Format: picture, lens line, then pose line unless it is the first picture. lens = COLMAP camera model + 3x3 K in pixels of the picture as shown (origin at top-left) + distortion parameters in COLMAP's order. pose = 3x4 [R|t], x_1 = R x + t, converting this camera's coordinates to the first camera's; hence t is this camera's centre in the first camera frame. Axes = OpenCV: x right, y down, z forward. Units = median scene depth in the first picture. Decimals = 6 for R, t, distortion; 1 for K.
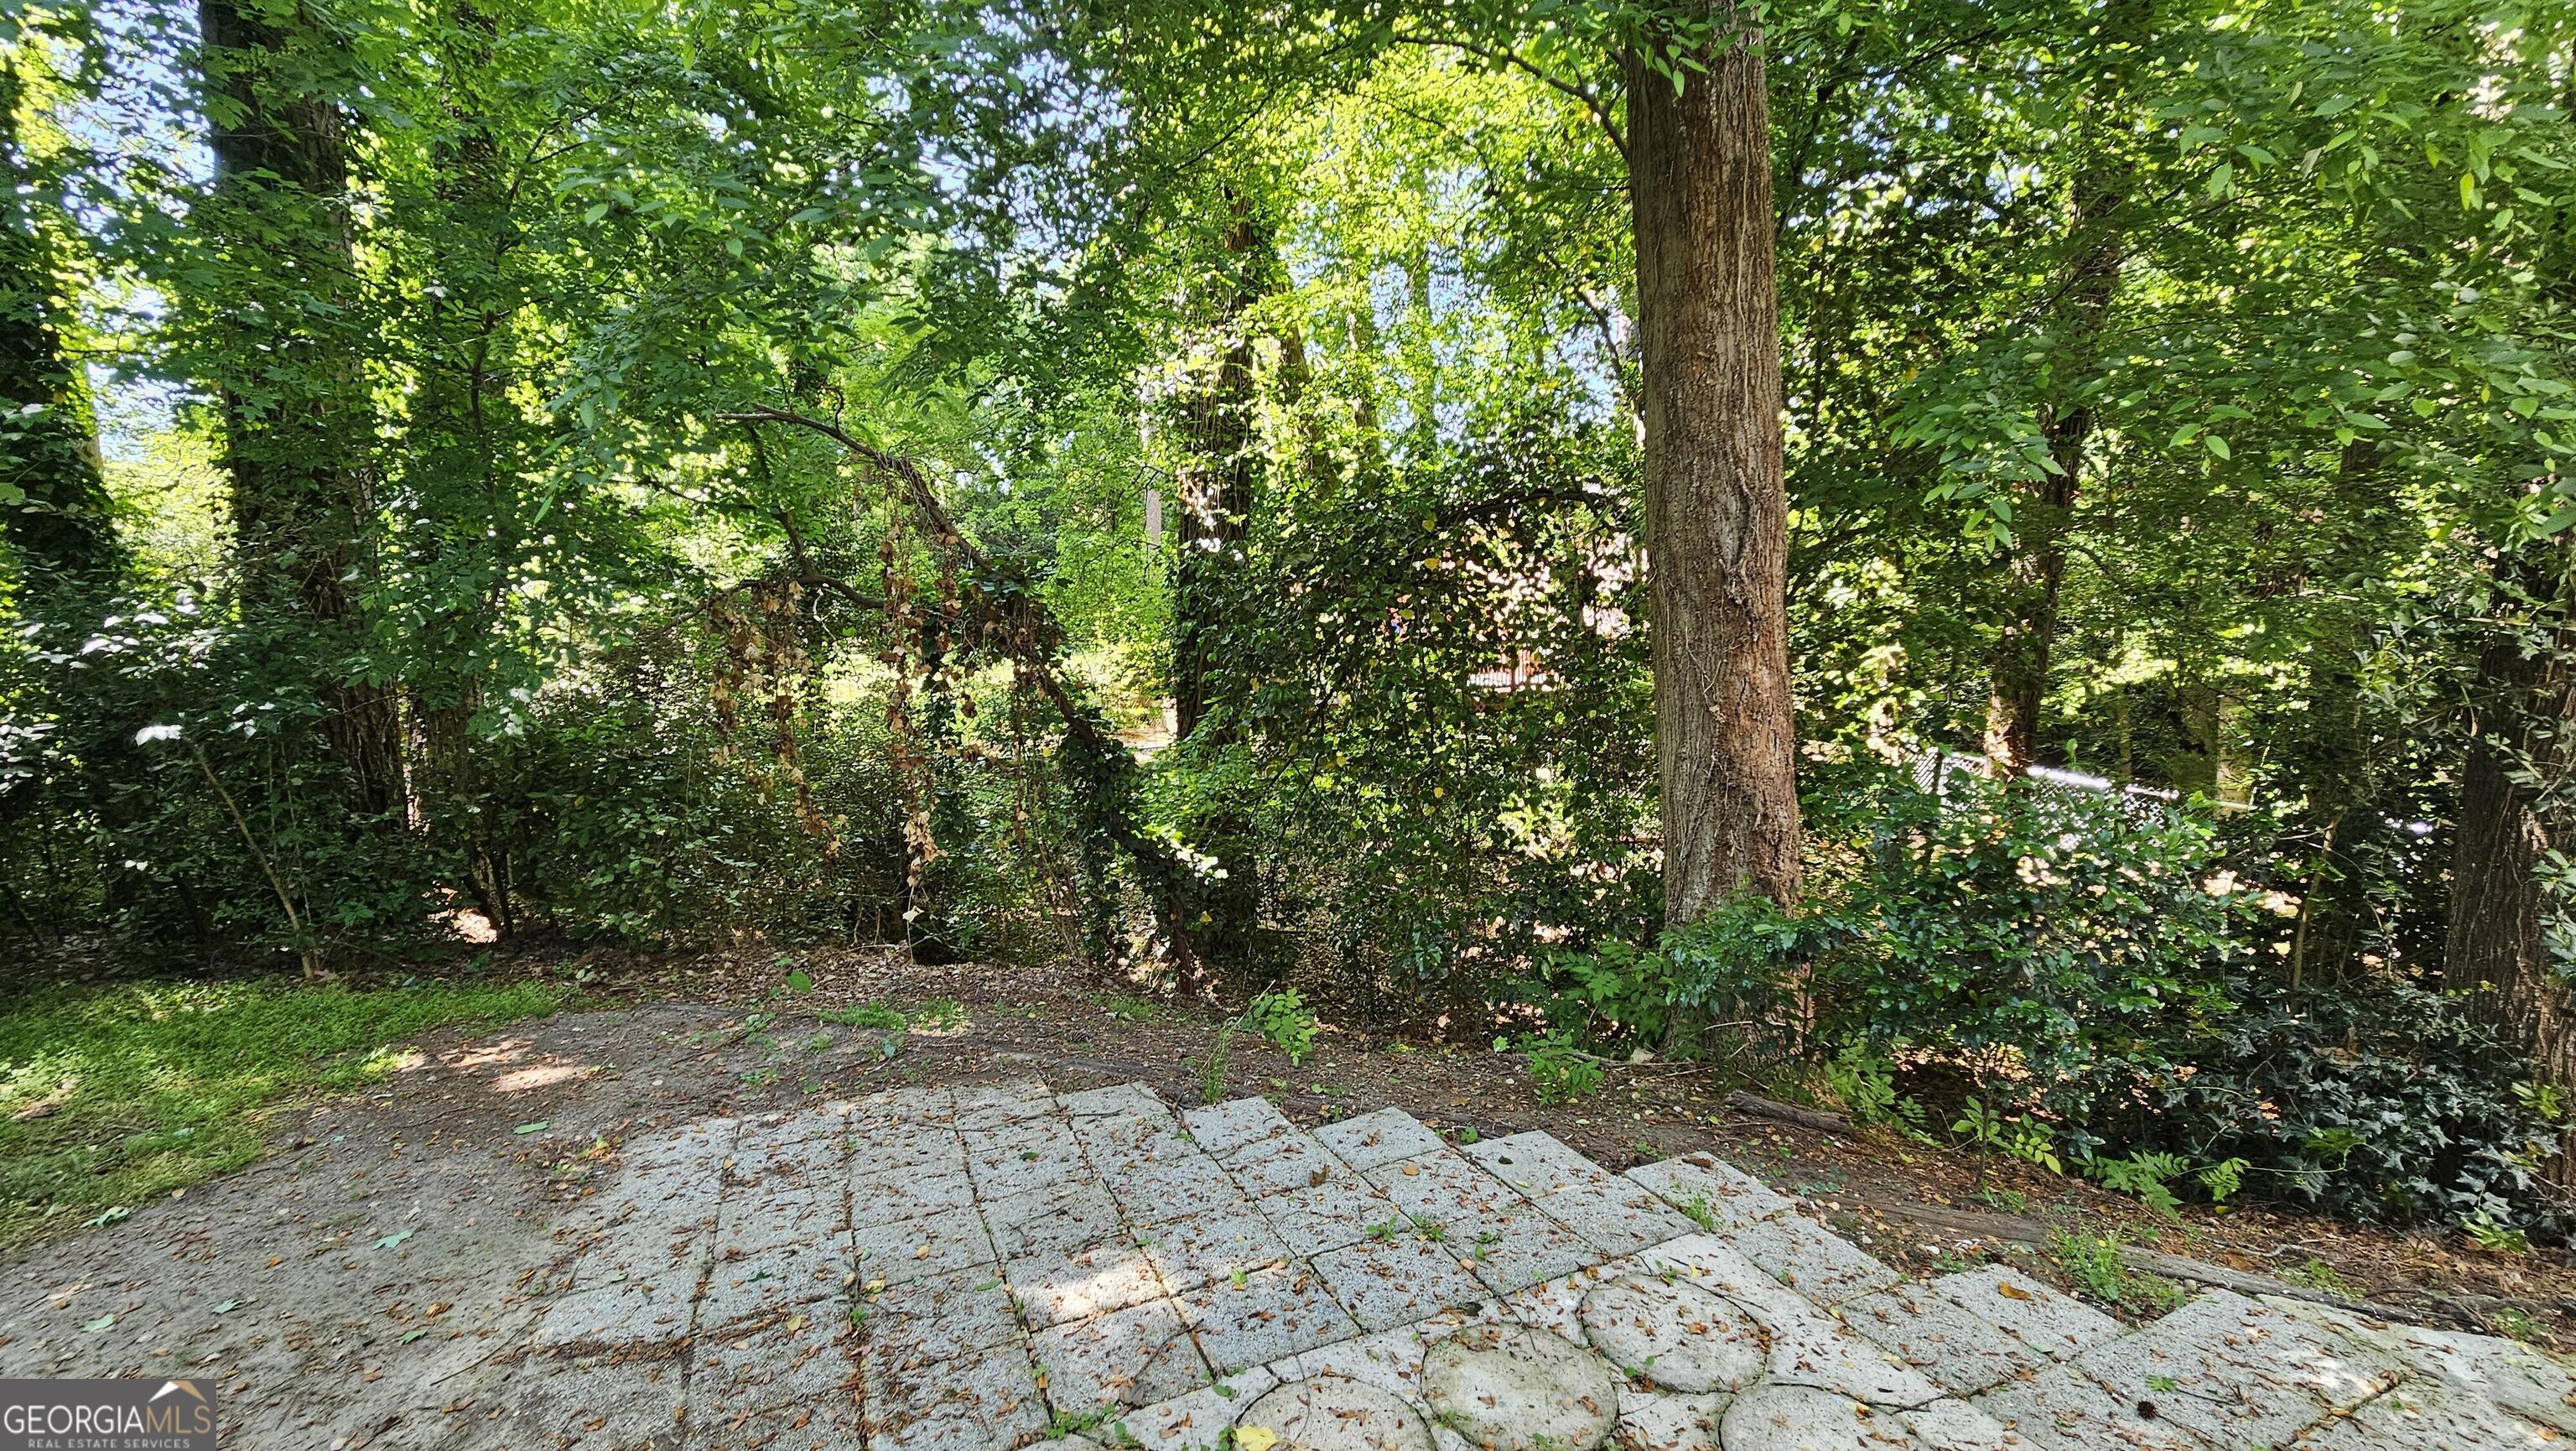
lens RADIAL K [[1049.9, 0, 1269.5], [0, 1049.9, 734.7], [0, 0, 1]] dist [0.003255, 0.000470]
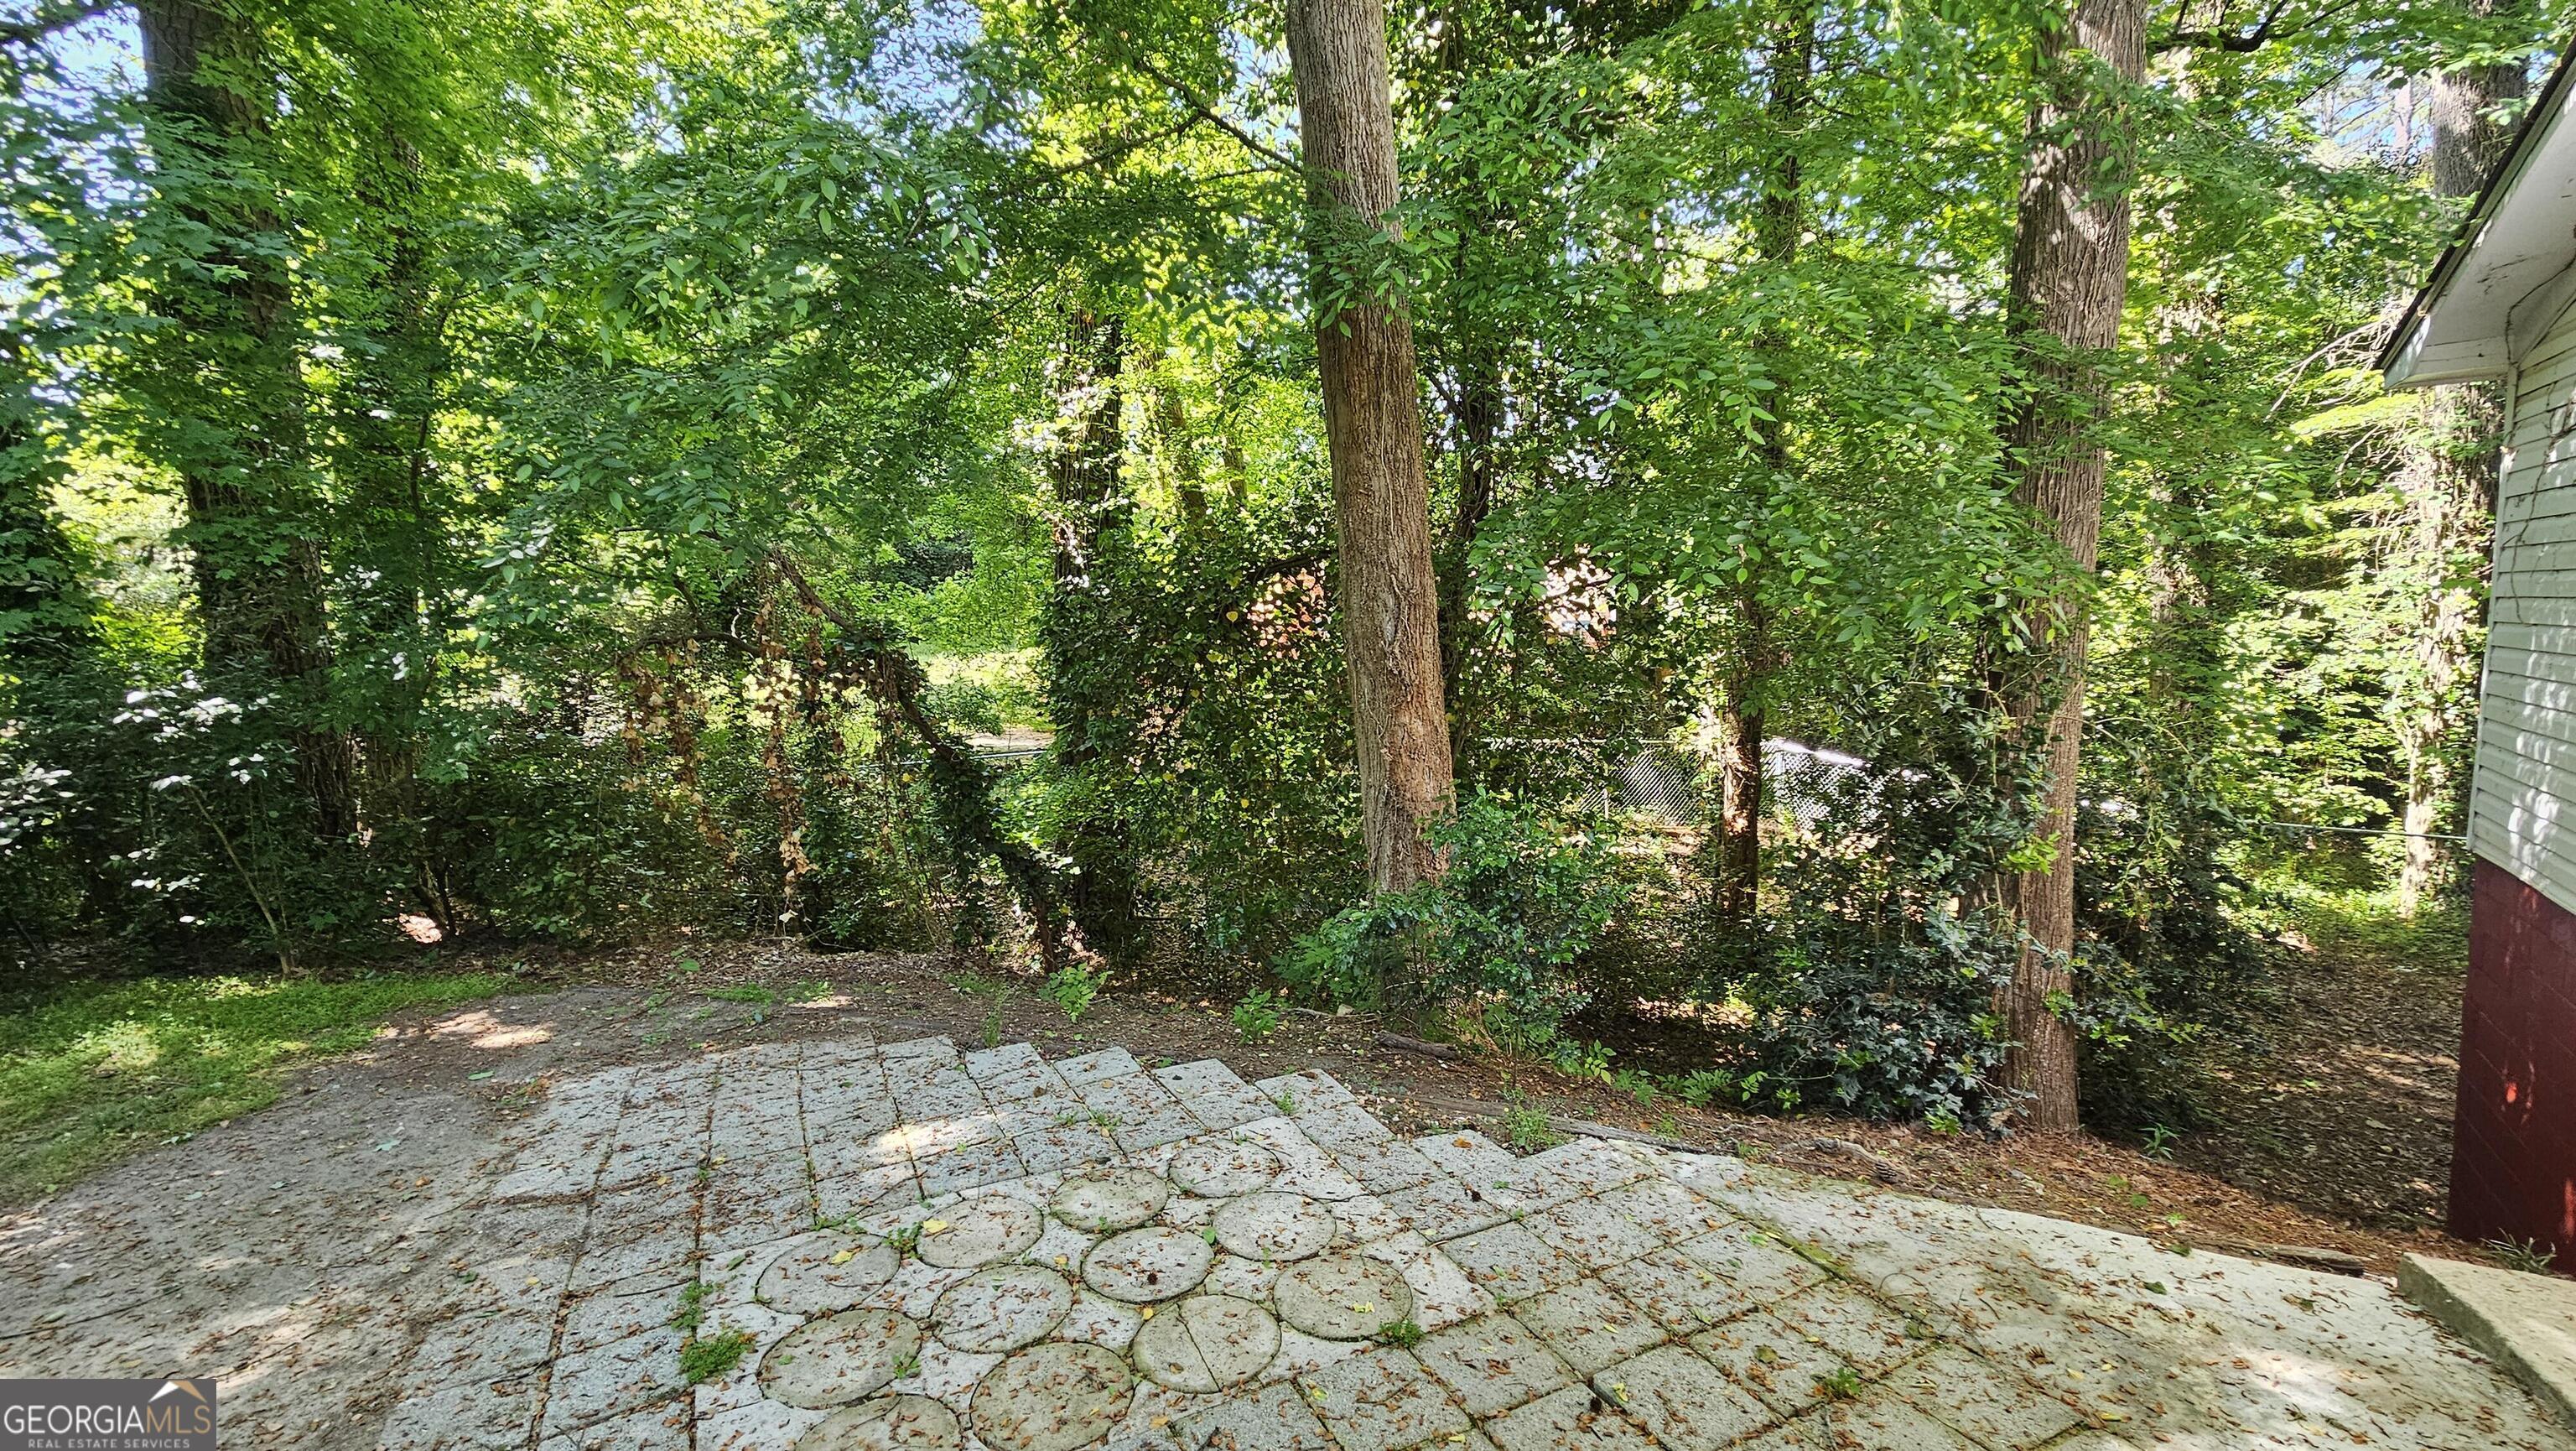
lens RADIAL K [[1057.3, 0, 1281.2], [0, 1057.3, 735.4], [0, 0, 1]] dist [0.003576, -0.000654]
pose [[0.998790, -0.010064, 0.048131, 0.209942], [0.009225, 0.999802, 0.017625, -0.064030], [-0.048299, -0.017159, 0.998686, -0.318748]]
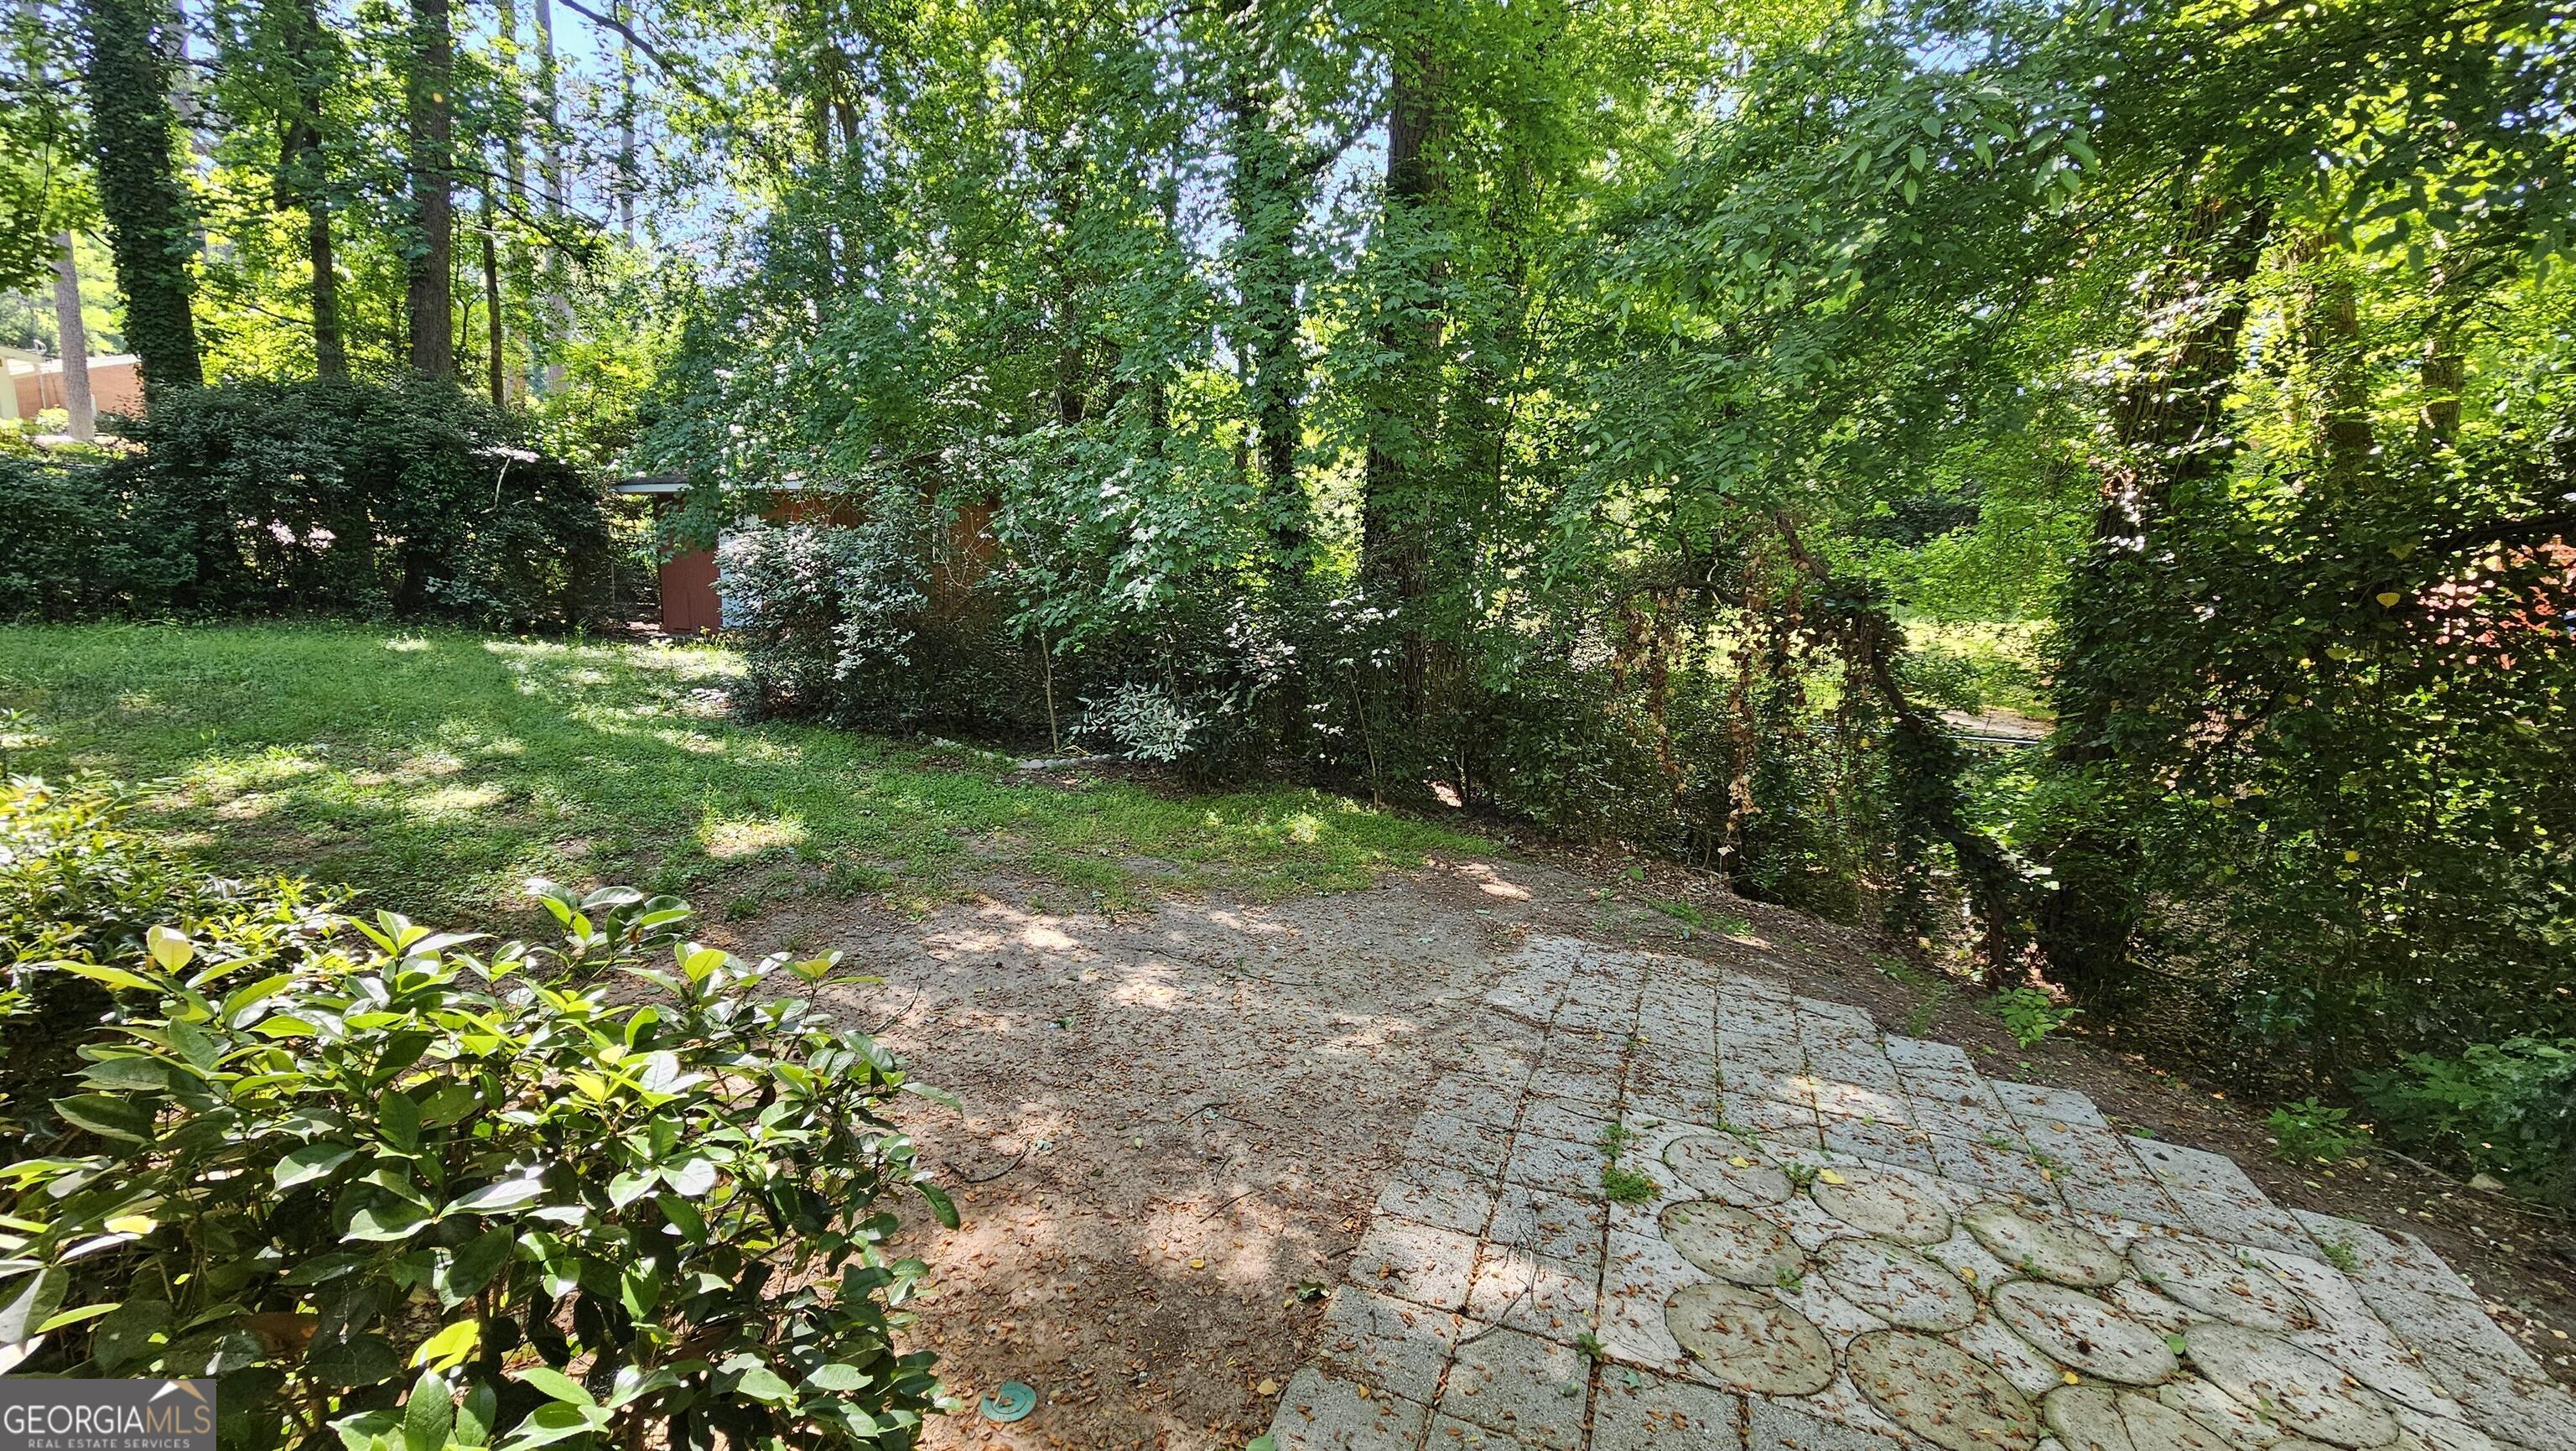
lens RADIAL K [[1057.3, 0, 1281.2], [0, 1057.3, 735.4], [0, 0, 1]] dist [0.003576, -0.000654]
pose [[0.696818, 0.154719, -0.700362, 0.206355], [-0.112095, 0.987950, 0.106723, -0.057534], [0.708434, 0.004140, 0.705765, -0.387302]]
